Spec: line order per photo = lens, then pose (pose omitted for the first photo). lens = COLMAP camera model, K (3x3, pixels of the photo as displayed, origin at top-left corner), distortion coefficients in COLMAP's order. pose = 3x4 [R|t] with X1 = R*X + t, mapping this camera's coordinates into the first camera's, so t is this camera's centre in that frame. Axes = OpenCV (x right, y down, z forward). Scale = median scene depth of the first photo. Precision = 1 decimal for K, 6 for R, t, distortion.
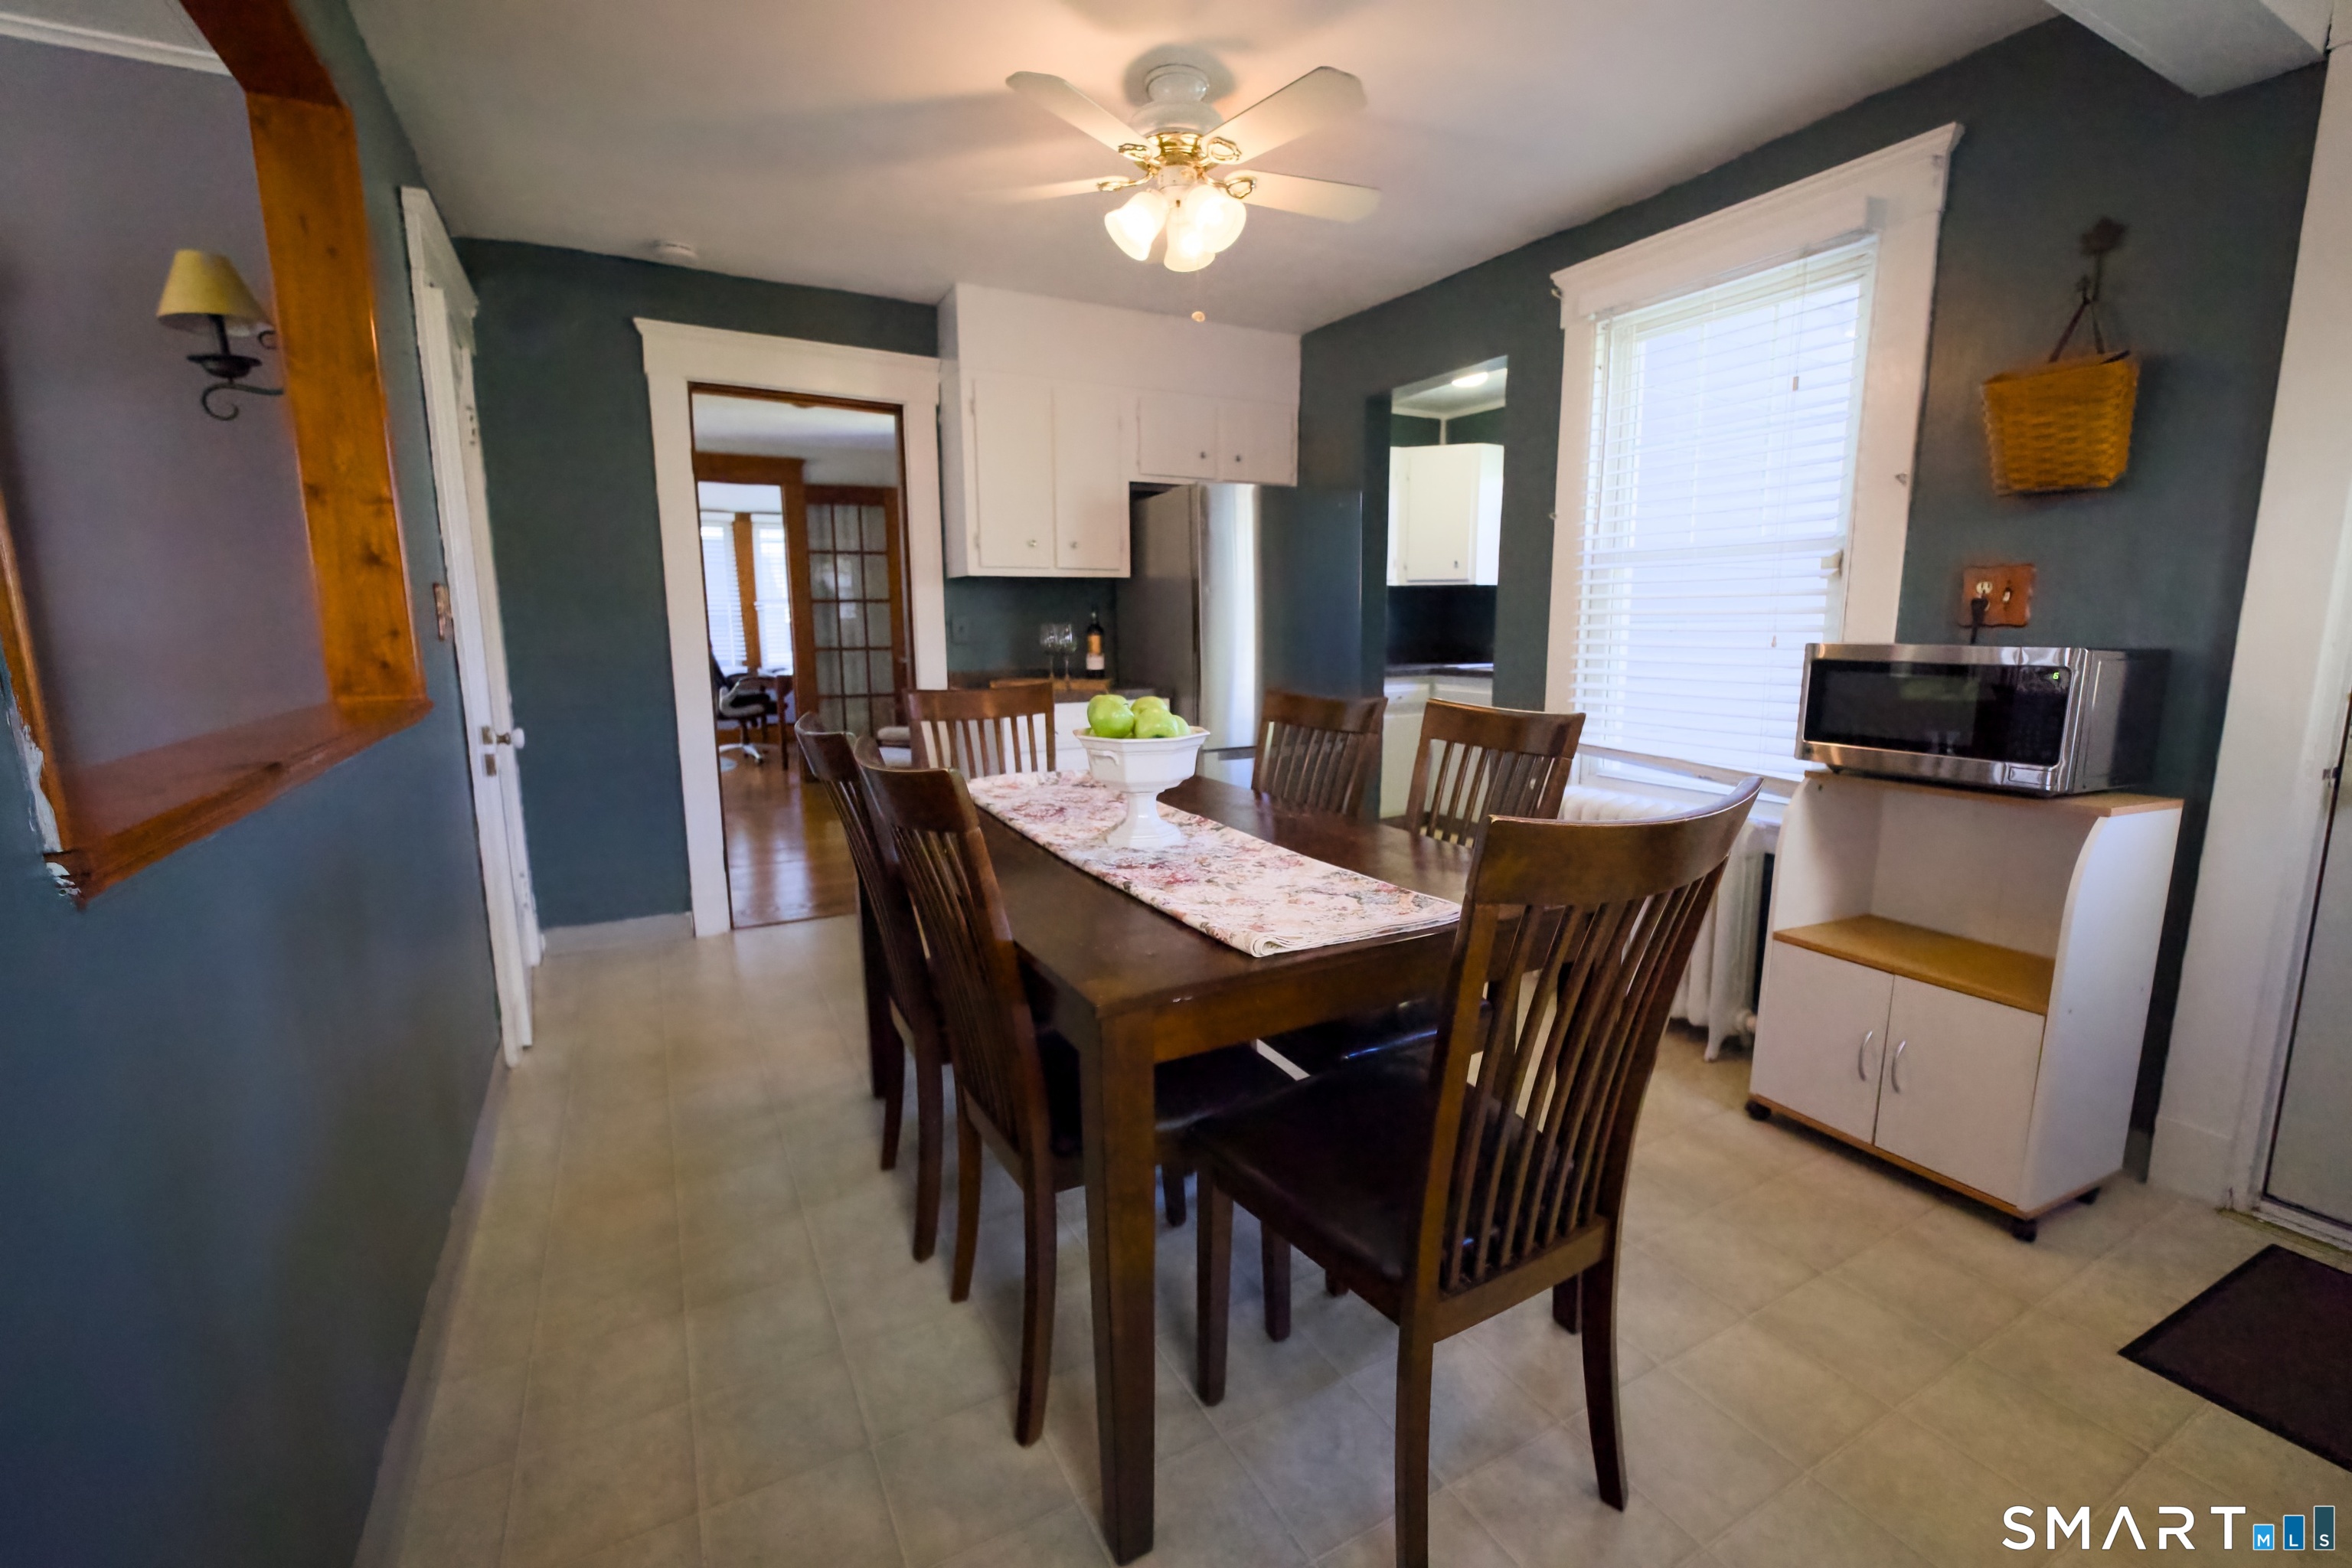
lens RADIAL K [[1000.5, 0, 1184.5], [0, 1000.5, 774.2], [0, 0, 1]] dist [-0.006517, 0.000512]
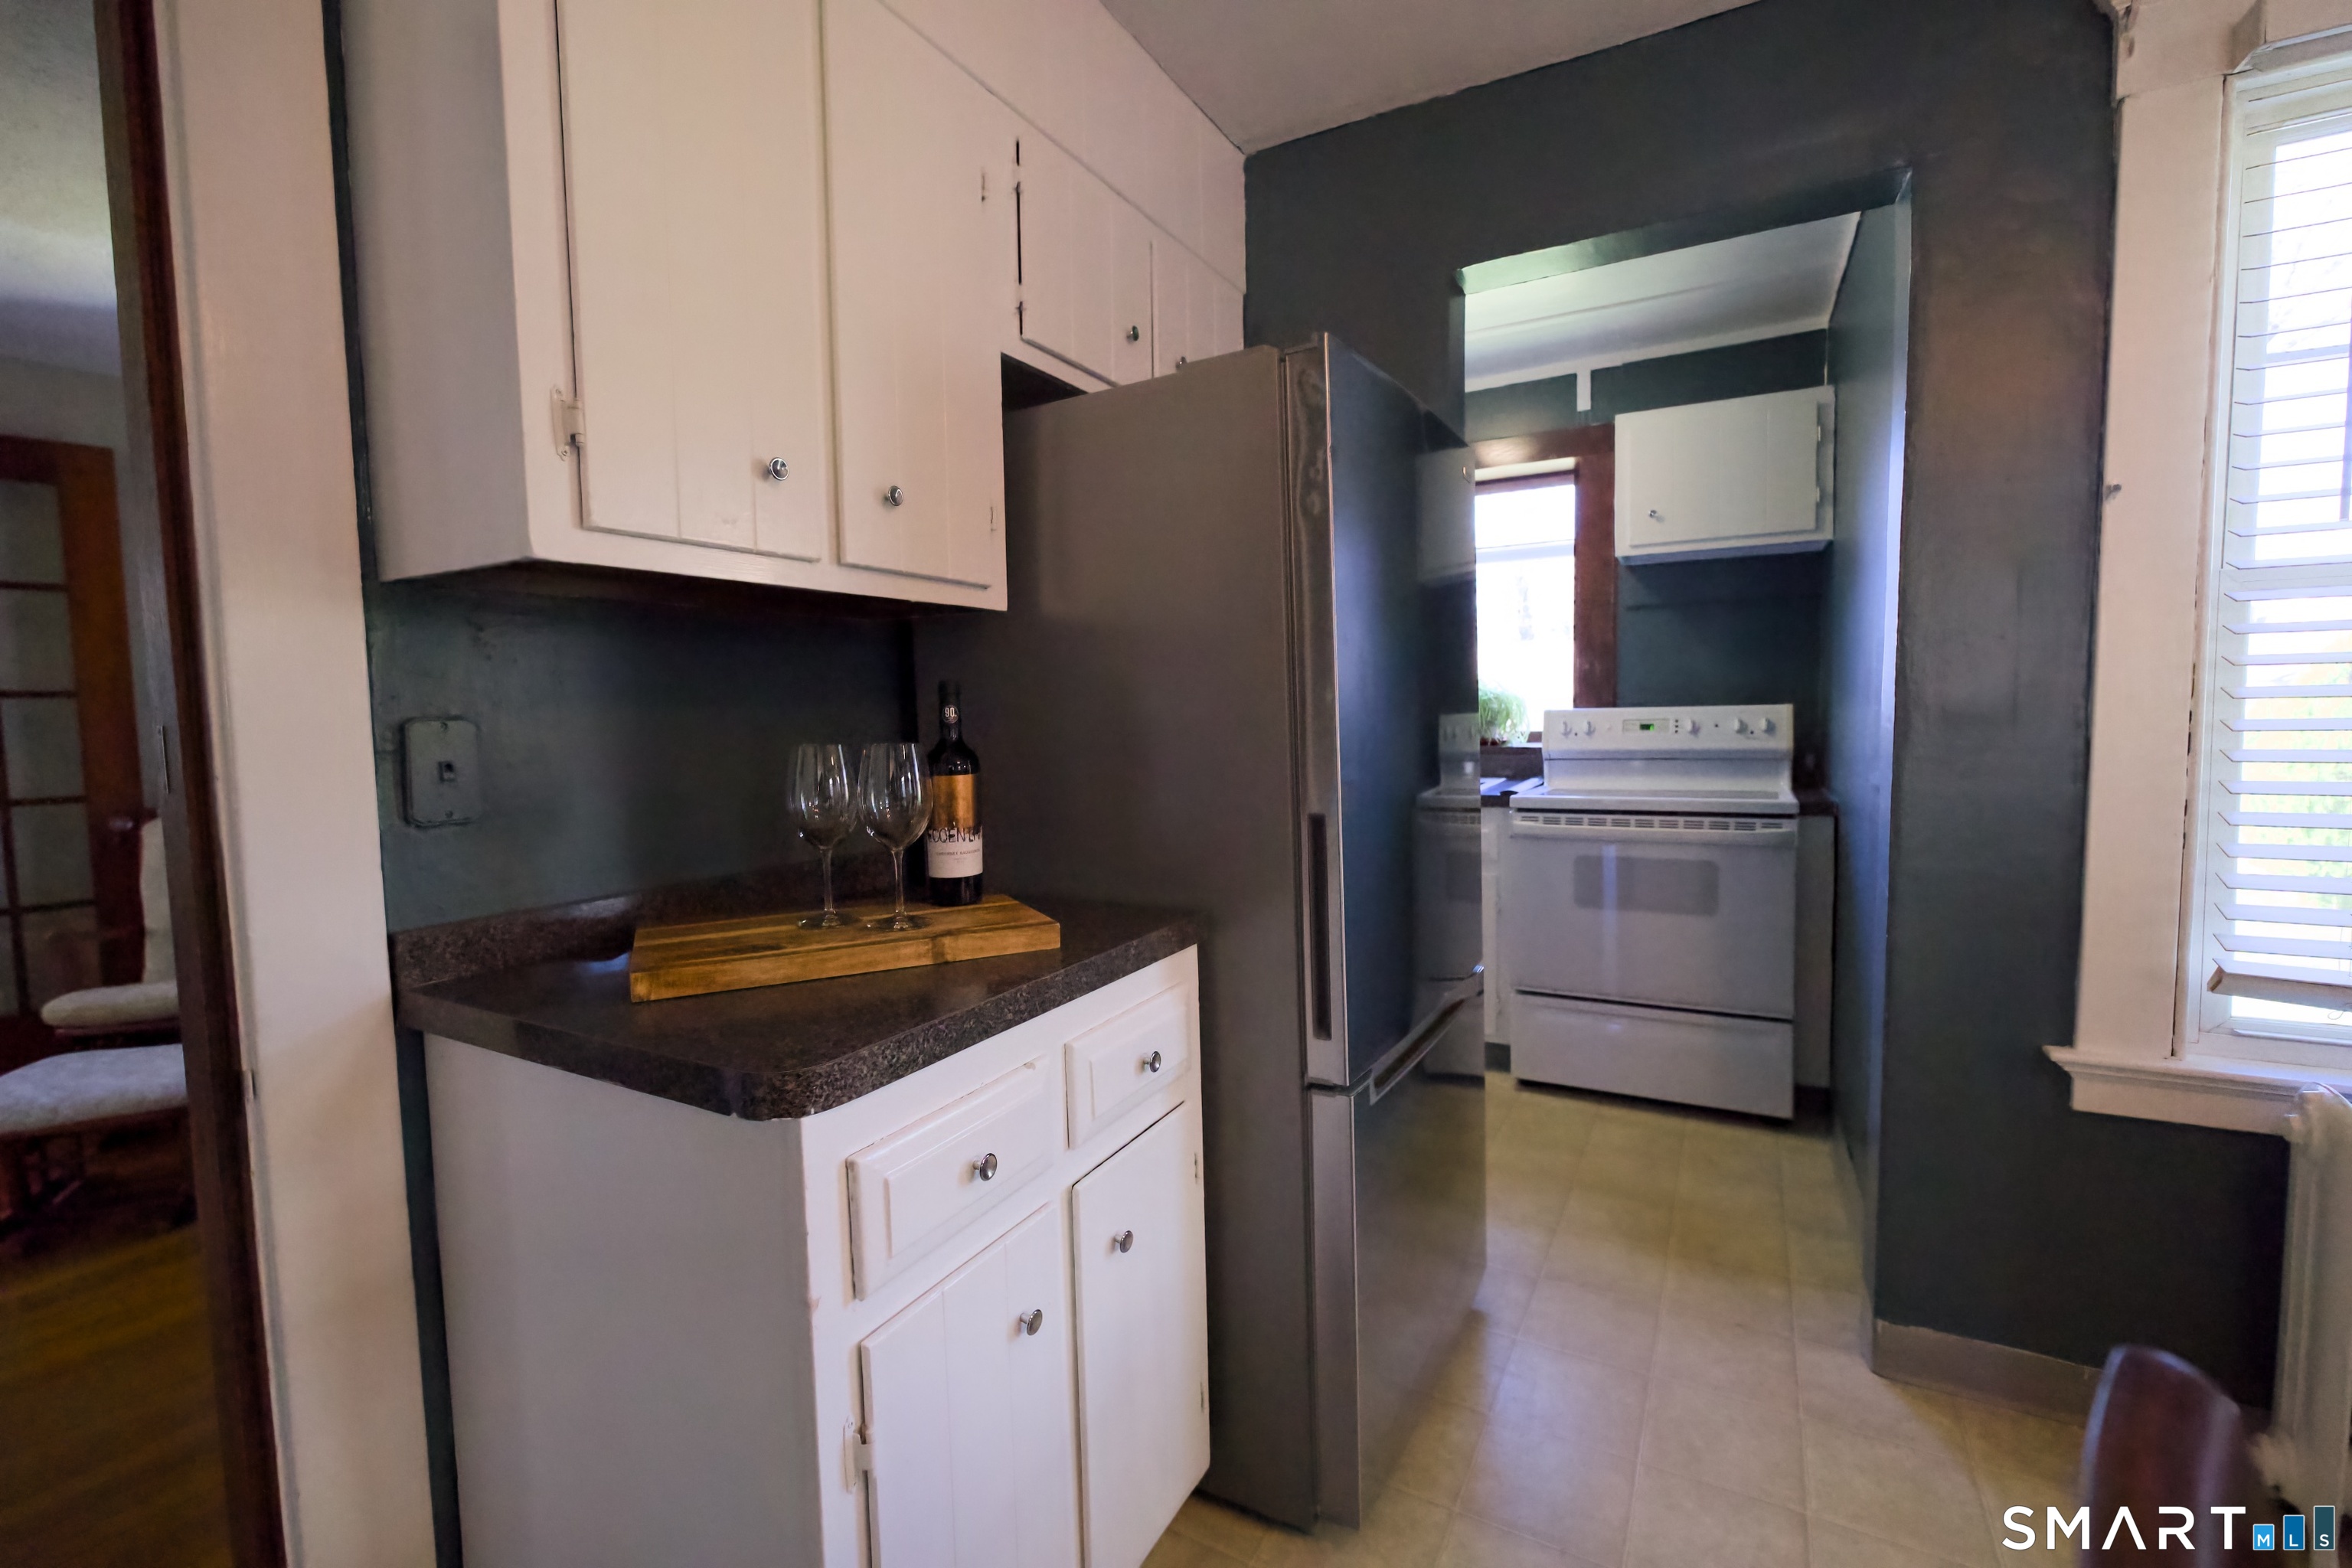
lens RADIAL K [[1000.5, 0, 1184.5], [0, 1000.5, 774.2], [0, 0, 1]] dist [-0.006517, 0.000512]
pose [[0.850255, -0.044008, 0.524527, -0.197706], [0.096098, 0.992729, -0.072484, -0.107197], [-0.517524, 0.112036, 0.848302, 0.676277]]
